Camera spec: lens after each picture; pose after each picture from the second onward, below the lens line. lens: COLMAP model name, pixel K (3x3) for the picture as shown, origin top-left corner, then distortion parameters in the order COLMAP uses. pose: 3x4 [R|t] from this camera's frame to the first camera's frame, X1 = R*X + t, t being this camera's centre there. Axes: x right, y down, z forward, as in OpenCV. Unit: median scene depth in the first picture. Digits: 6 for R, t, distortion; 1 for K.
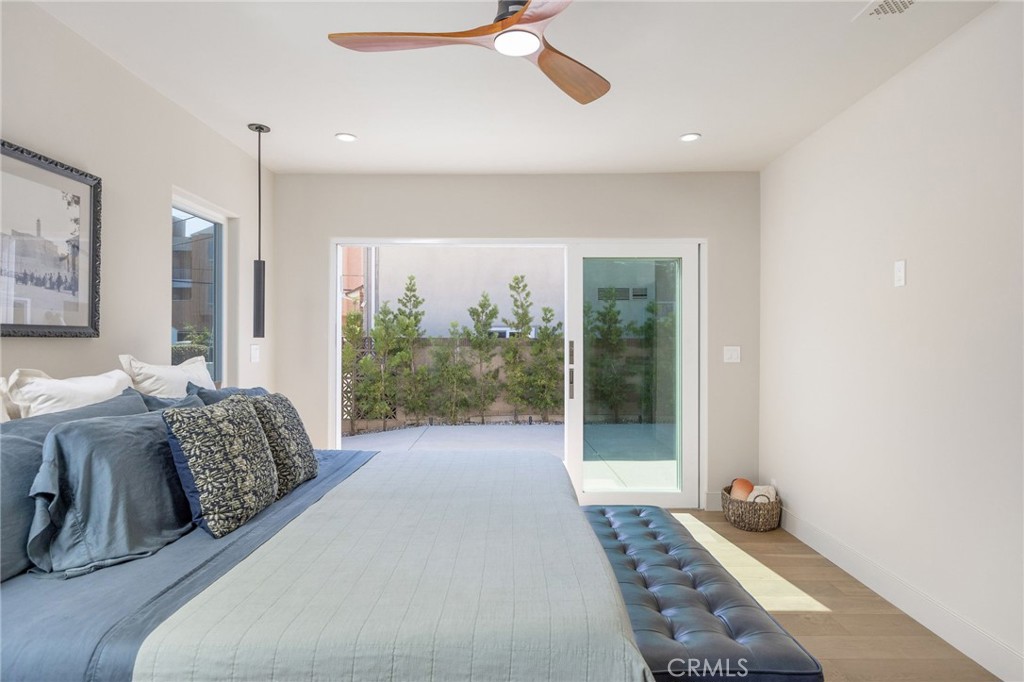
lens RADIAL K [[580.6, 0, 512.0], [0, 580.6, 341.0], [0, 0, 1]] dist [0.004140, 0.000672]
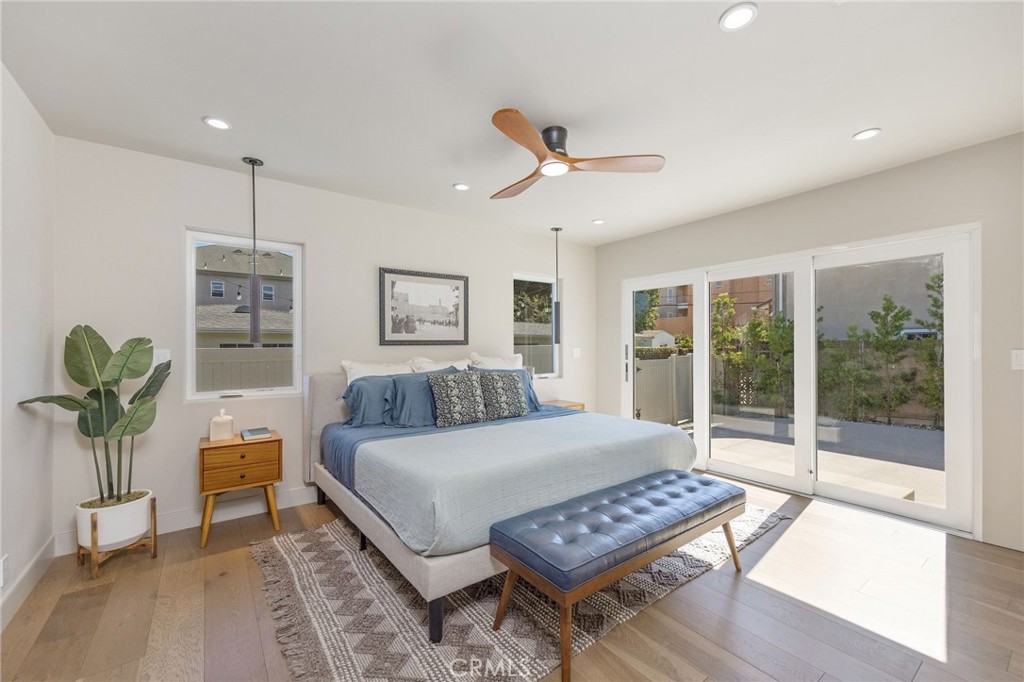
lens RADIAL K [[413.3, 0, 507.1], [0, 413.3, 342.3], [0, 0, 1]] dist [0.007393, -0.000412]
pose [[0.595976, -0.011635, -0.802918, 0.216291], [0.007756, 0.999932, -0.008733, -0.000193], [0.802965, -0.001023, 0.596025, 0.041797]]
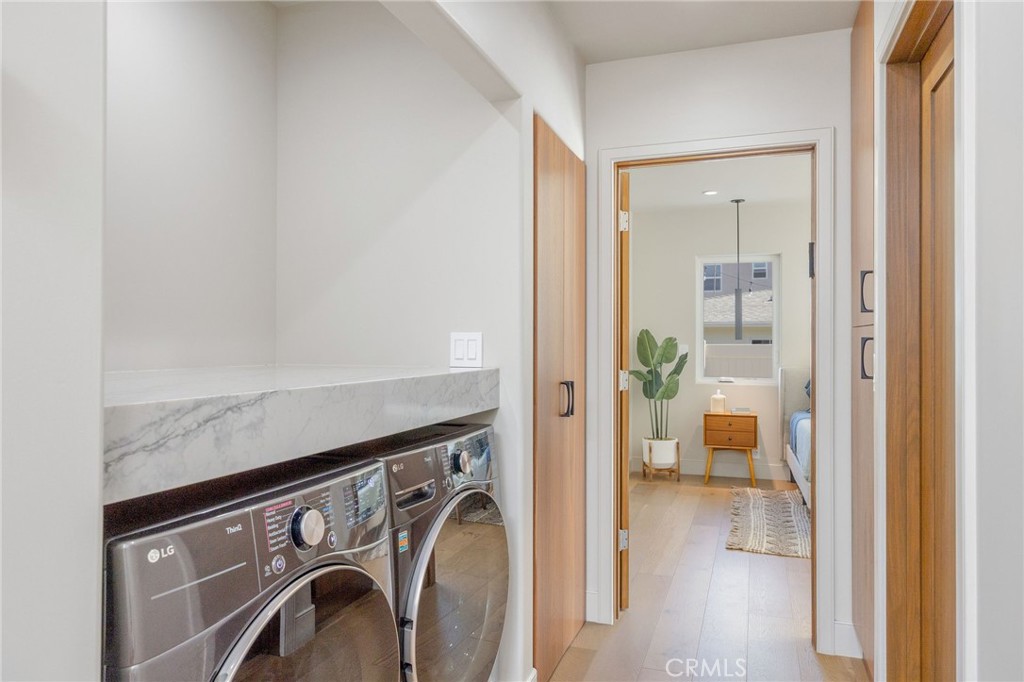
lens RADIAL K [[686.6, 0, 512.0], [0, 686.6, 341.0], [0, 0, 1]] dist [-0.000636, -0.000103]
pose [[-0.327931, -0.006594, -0.944679, 0.770262], [0.000860, 0.999973, -0.007279, 0.002485], [0.944701, -0.003199, -0.327917, 0.113626]]
